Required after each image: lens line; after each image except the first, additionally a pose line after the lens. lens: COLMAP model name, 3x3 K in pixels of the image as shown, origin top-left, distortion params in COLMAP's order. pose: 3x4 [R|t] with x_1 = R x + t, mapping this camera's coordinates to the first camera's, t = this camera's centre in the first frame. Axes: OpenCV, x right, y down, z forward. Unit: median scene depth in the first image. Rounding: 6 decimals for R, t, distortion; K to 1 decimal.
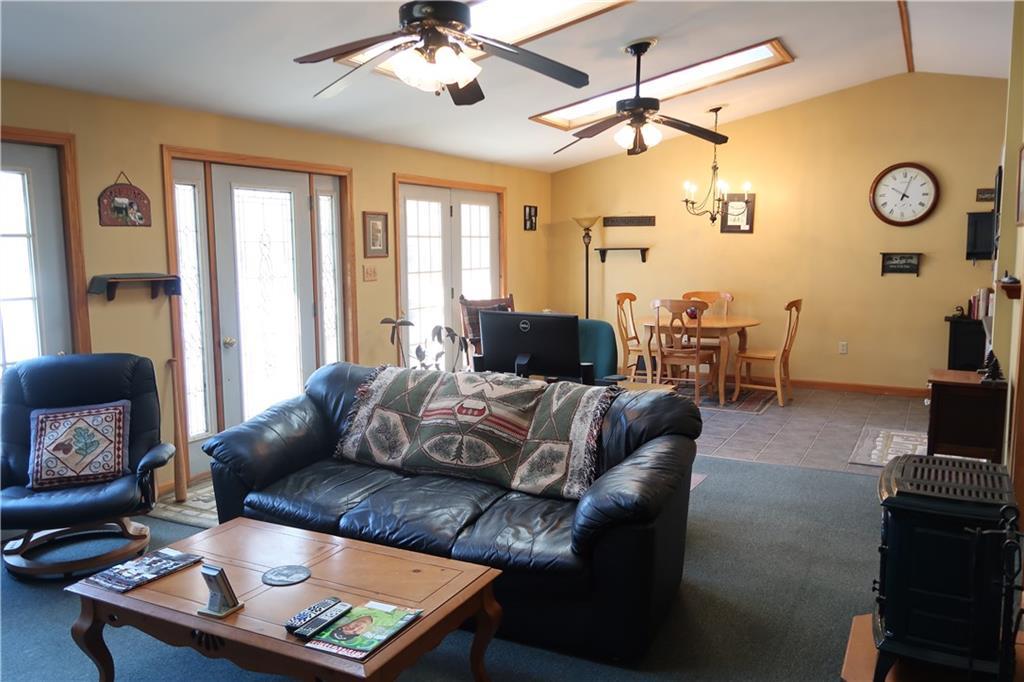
lens RADIAL K [[807.4, 0, 512.0], [0, 807.4, 341.0], [0, 0, 1]] dist [0.007345, 0.004618]
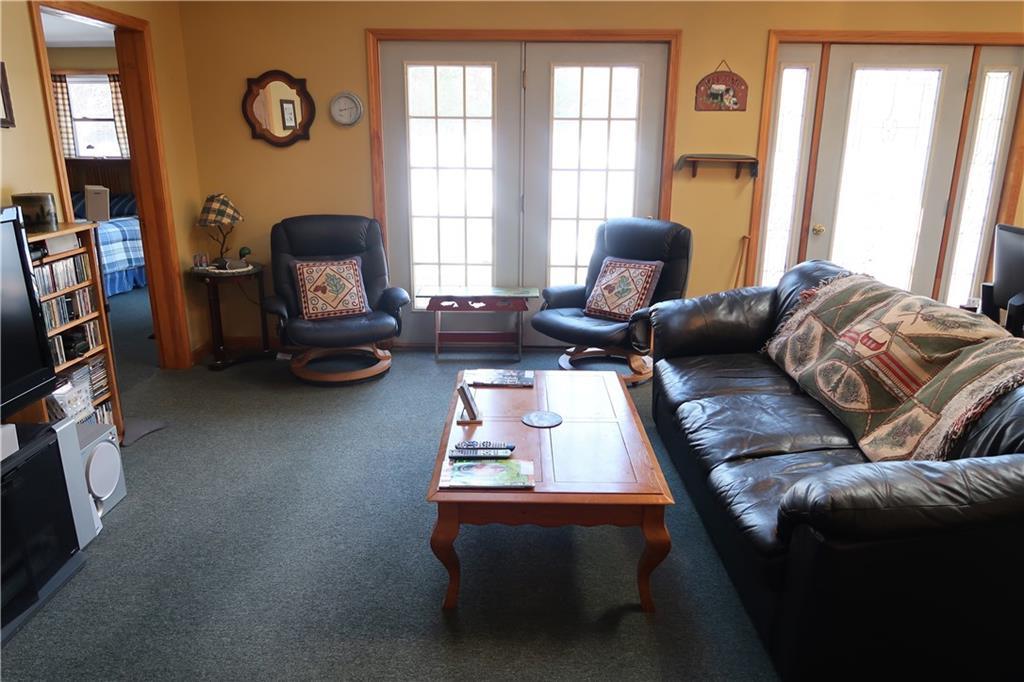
lens RADIAL K [[714.2, 0, 512.0], [0, 714.2, 341.0], [0, 0, 1]] dist [-0.009723, -0.006605]
pose [[0.443318, 0.262836, -0.856963, 0.369093], [-0.117119, 0.964832, 0.235333, -0.036964], [0.888680, -0.003961, 0.458511, 0.326546]]
